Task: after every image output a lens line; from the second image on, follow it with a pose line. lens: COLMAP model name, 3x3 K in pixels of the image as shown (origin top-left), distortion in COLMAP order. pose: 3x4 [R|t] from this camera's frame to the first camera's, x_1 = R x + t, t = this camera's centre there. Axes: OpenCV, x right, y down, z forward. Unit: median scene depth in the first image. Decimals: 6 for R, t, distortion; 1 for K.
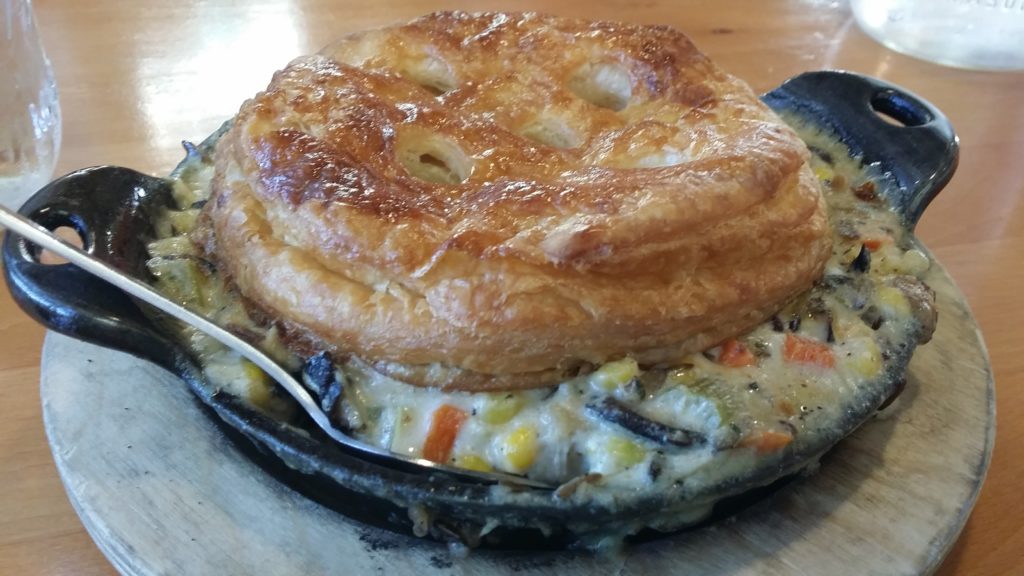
lens RADIAL K [[968.9, 0, 512.0], [0, 968.9, 288.0], [0, 0, 1]] dist [0.134951, -0.363981]
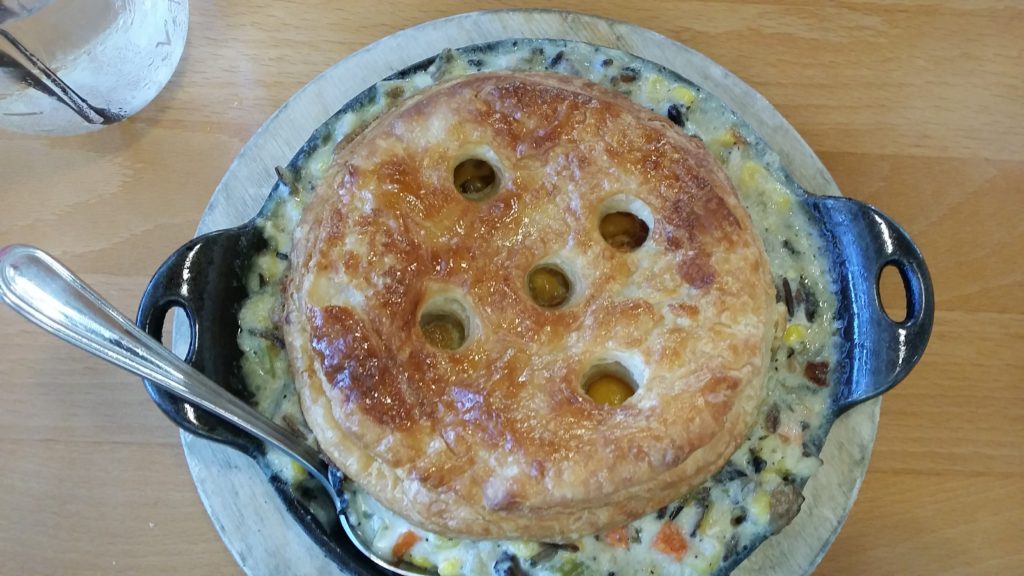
lens RADIAL K [[968.9, 0, 512.0], [0, 968.9, 288.0], [0, 0, 1]] dist [0.134951, -0.363981]
pose [[0.957026, 0.278438, -0.081075, 0.100069], [-0.155447, 0.728542, 0.667131, -1.170429], [0.244821, -0.625859, 0.740516, 0.132689]]
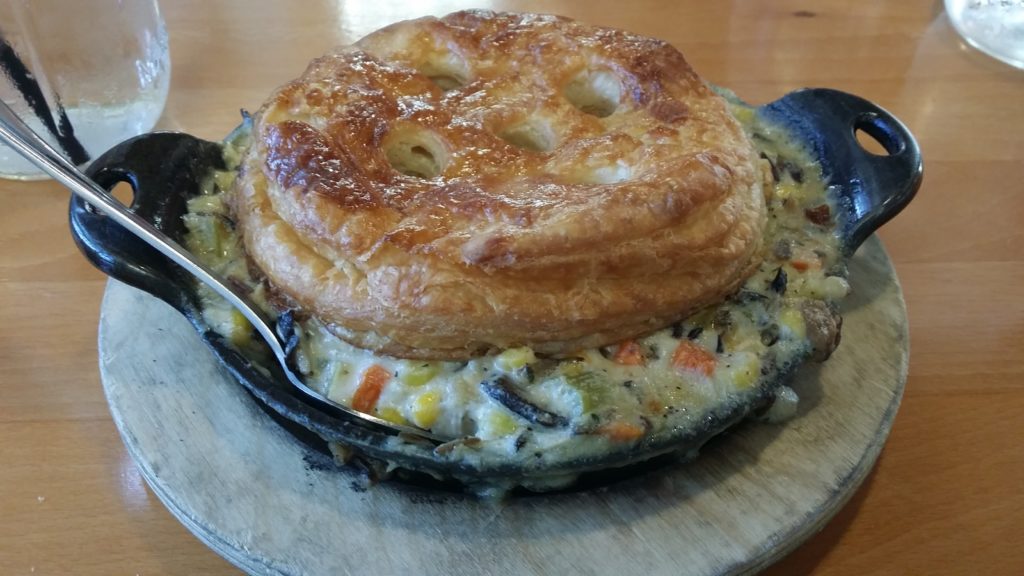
lens RADIAL K [[968.9, 0, 512.0], [0, 968.9, 288.0], [0, 0, 1]] dist [0.134951, -0.363981]
pose [[0.976733, 0.121995, -0.176381, 0.299493], [-0.105392, 0.989324, 0.100649, -0.117188], [0.186776, -0.079718, 0.979163, -0.171771]]
